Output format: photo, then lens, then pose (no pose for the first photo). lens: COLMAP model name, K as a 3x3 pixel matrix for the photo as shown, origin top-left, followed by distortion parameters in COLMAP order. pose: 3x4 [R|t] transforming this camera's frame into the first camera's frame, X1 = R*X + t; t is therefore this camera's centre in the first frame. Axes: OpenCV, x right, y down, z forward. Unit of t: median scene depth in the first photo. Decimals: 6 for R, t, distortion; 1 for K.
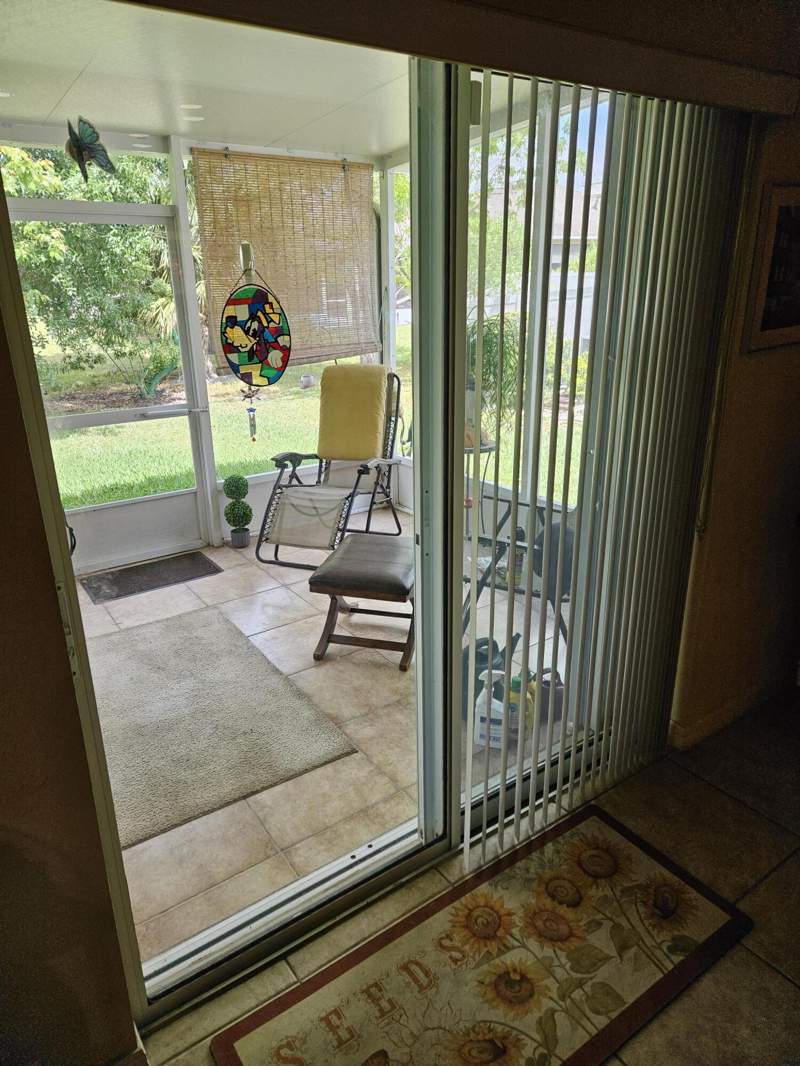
lens RADIAL K [[713.7, 0, 398.9], [0, 713.7, 534.2], [0, 0, 1]] dist [0.064729, -0.050626]
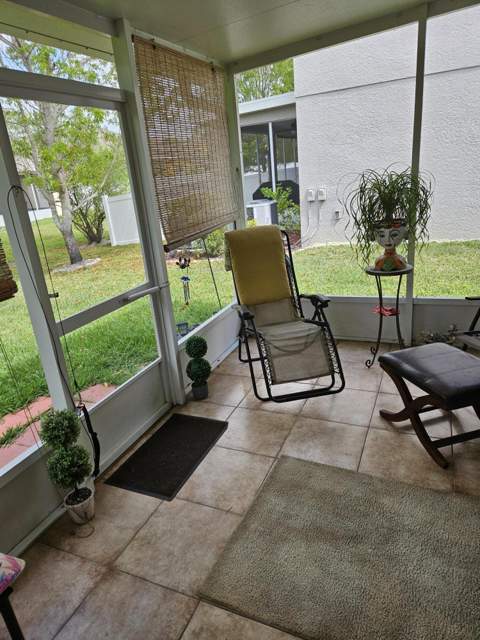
lens RADIAL K [[428.5, 0, 241.0], [0, 428.5, 315.9], [0, 0, 1]] dist [0.064729, -0.050626]
pose [[0.850945, -0.228402, 0.472996, -0.533341], [0.251037, 0.967850, 0.015731, -0.117937], [-0.461382, 0.105353, 0.880924, 0.422733]]
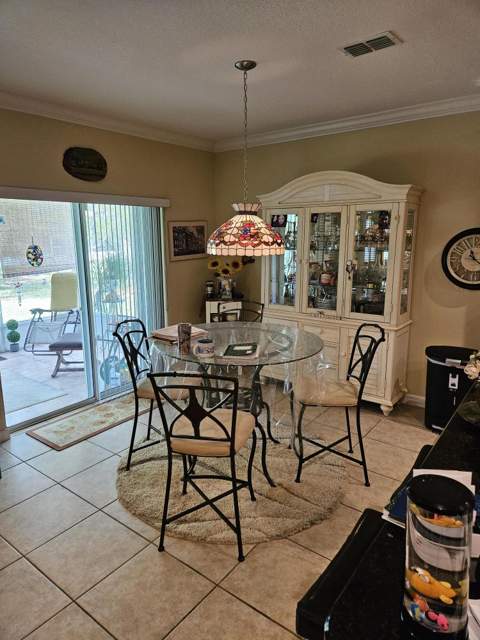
lens RADIAL K [[428.5, 0, 234.1], [0, 428.5, 317.6], [0, 0, 1]] dist [0.064729, -0.050626]
pose [[0.957188, -0.048335, 0.285403, 0.066877], [0.090531, 0.986487, -0.136554, 0.192412], [-0.274946, 0.156546, 0.948630, -0.606736]]
